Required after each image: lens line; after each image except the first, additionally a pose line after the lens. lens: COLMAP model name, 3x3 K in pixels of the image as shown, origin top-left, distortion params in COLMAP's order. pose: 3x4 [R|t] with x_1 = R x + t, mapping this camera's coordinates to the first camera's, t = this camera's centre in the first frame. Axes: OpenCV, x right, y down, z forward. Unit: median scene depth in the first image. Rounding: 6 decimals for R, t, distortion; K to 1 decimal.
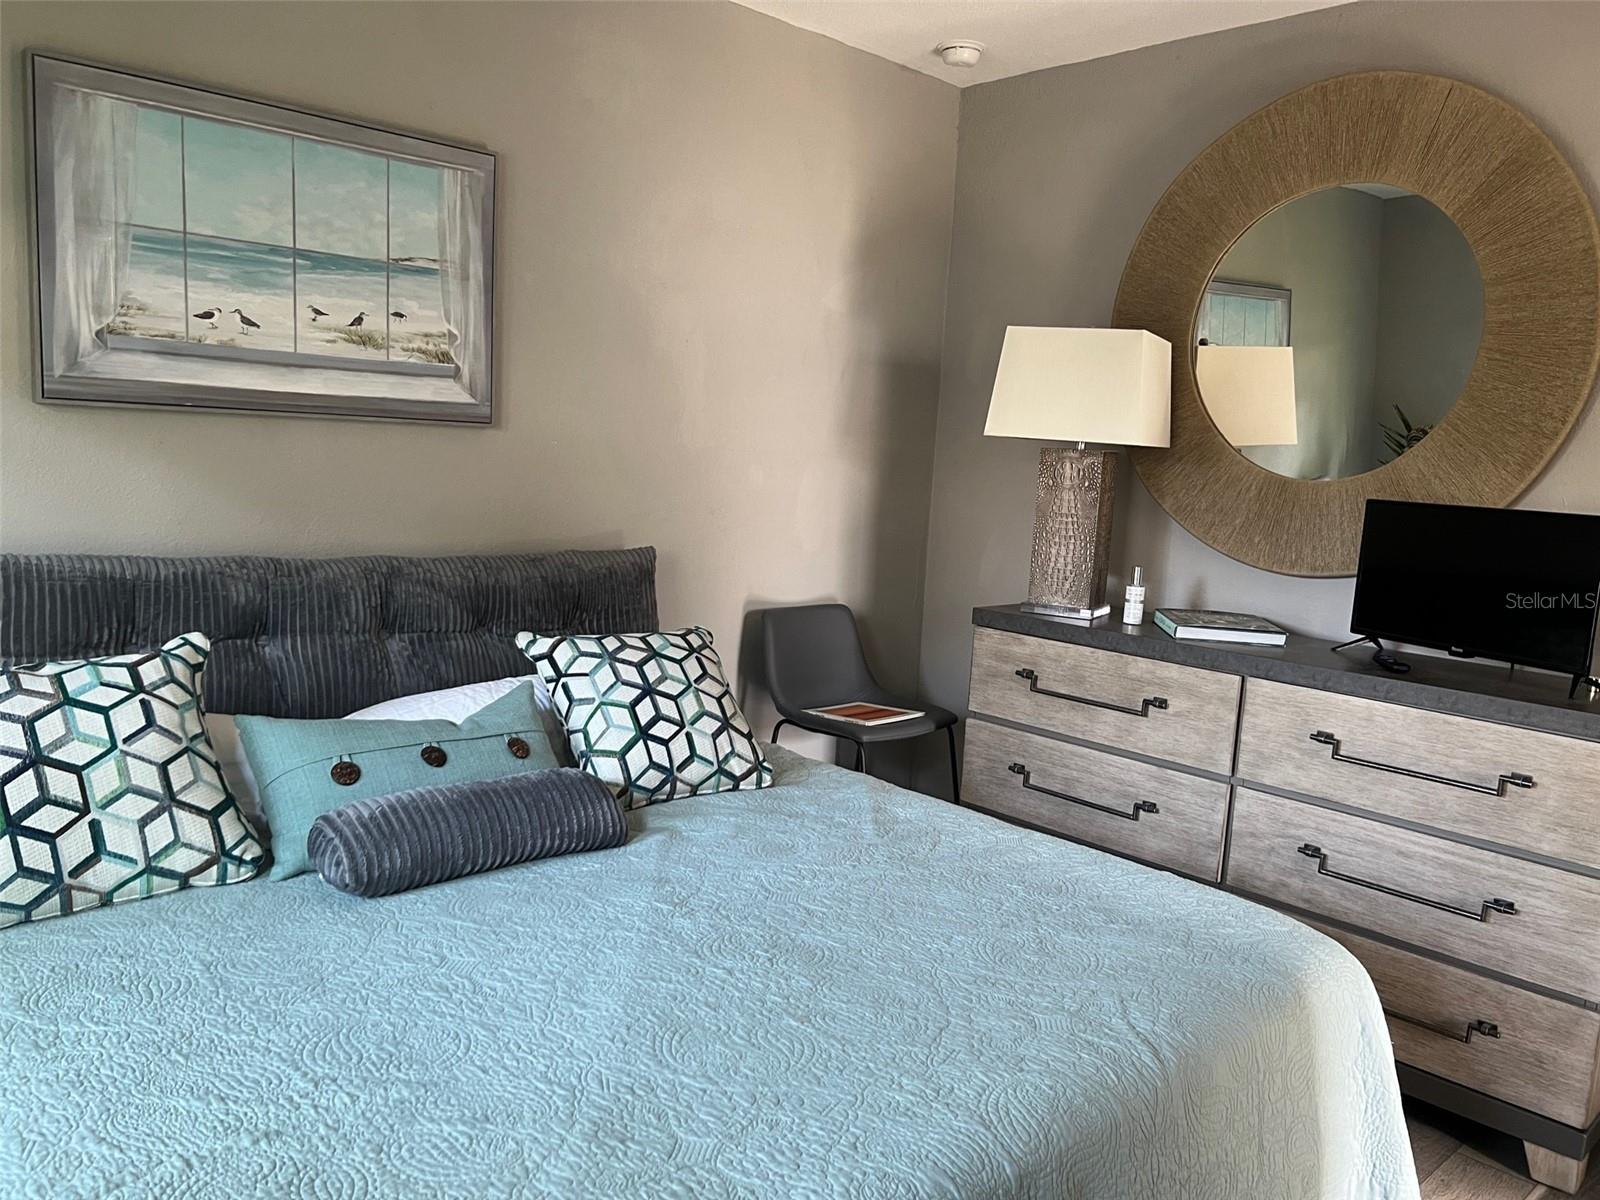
lens RADIAL K [[1214.1, 0, 820.7], [0, 1214.1, 558.2], [0, 0, 1]] dist [0.011169, 0.035217]
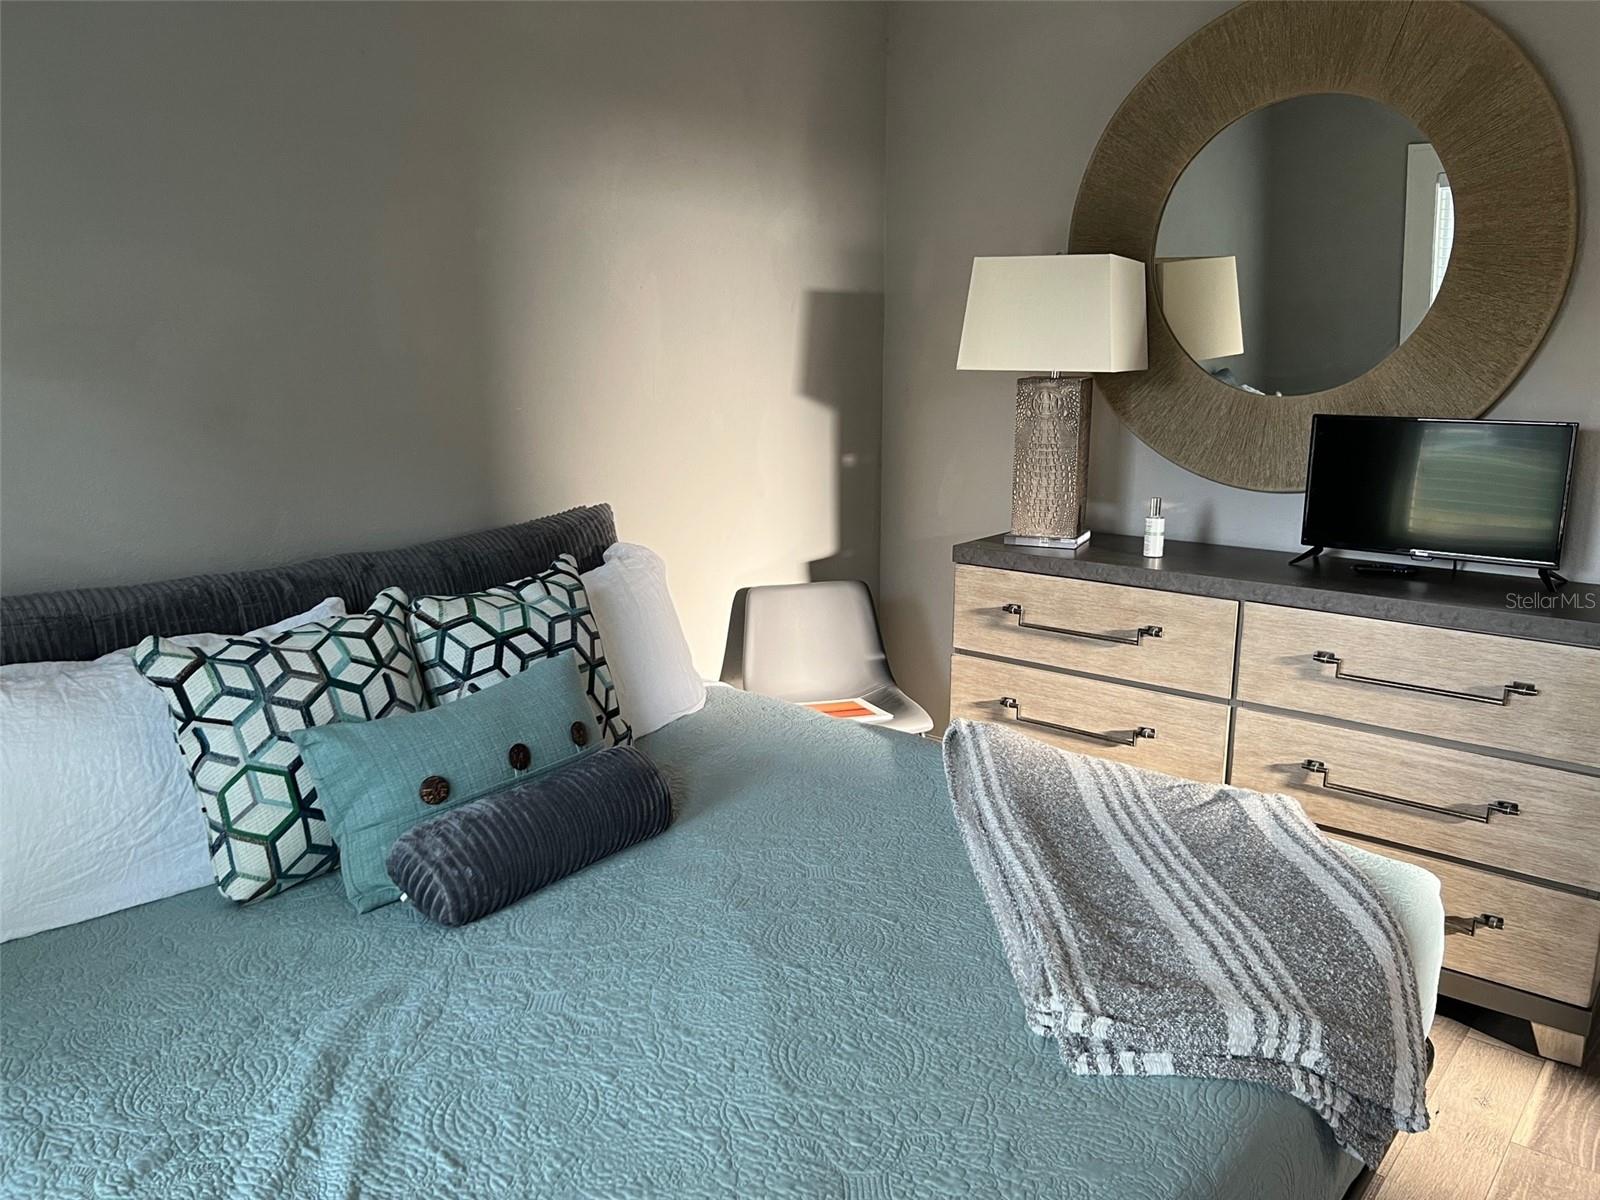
lens RADIAL K [[1214.1, 0, 765.1], [0, 1214.1, 522.7], [0, 0, 1]] dist [0.011169, 0.035217]
pose [[0.993328, -0.078098, 0.084858, -0.134985], [0.071527, 0.994392, 0.077896, -0.080756], [-0.090465, -0.071307, 0.993344, 0.037014]]
